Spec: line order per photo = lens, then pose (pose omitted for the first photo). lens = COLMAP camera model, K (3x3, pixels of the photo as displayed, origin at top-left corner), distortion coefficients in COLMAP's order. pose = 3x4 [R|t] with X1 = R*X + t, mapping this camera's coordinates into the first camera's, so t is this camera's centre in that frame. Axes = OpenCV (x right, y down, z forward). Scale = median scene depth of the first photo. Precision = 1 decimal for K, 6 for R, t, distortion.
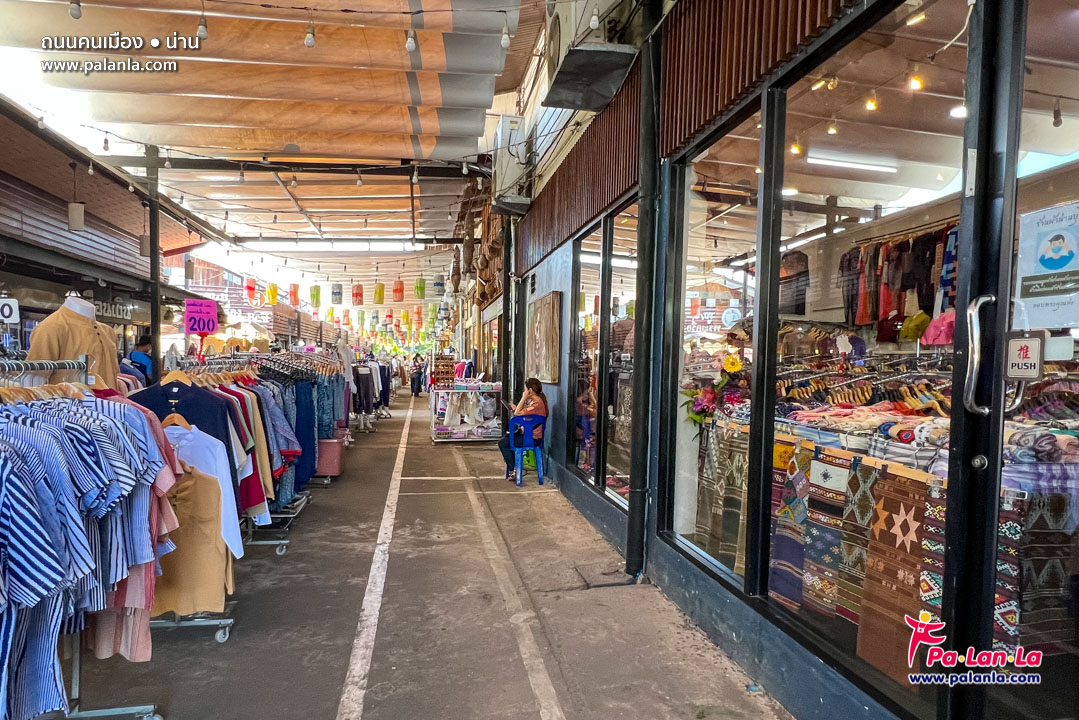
lens RADIAL K [[593.6, 0, 539.5], [0, 593.6, 360.0], [0, 0, 1]] dist [0.000887, -0.000745]
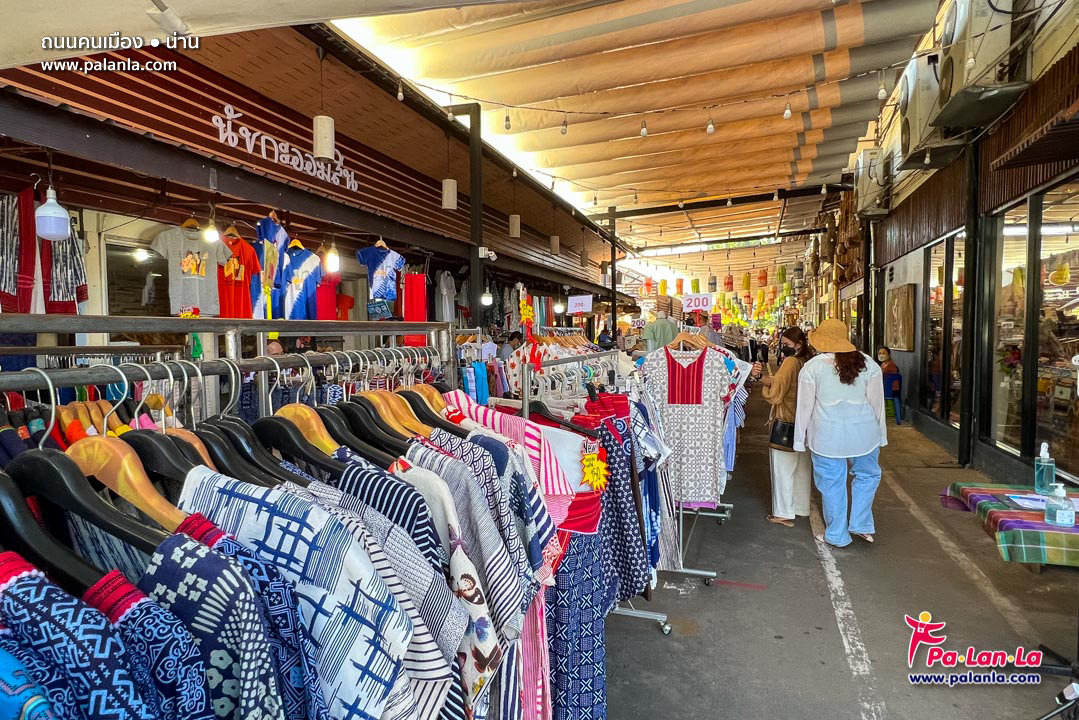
lens RADIAL K [[593.6, 0, 539.5], [0, 593.6, 360.0], [0, 0, 1]] dist [0.000887, -0.000745]
pose [[0.854250, -0.005365, -0.519835, 0.006204], [0.029198, 0.998863, 0.037672, -0.013683], [0.519042, -0.047360, 0.853436, -0.523058]]
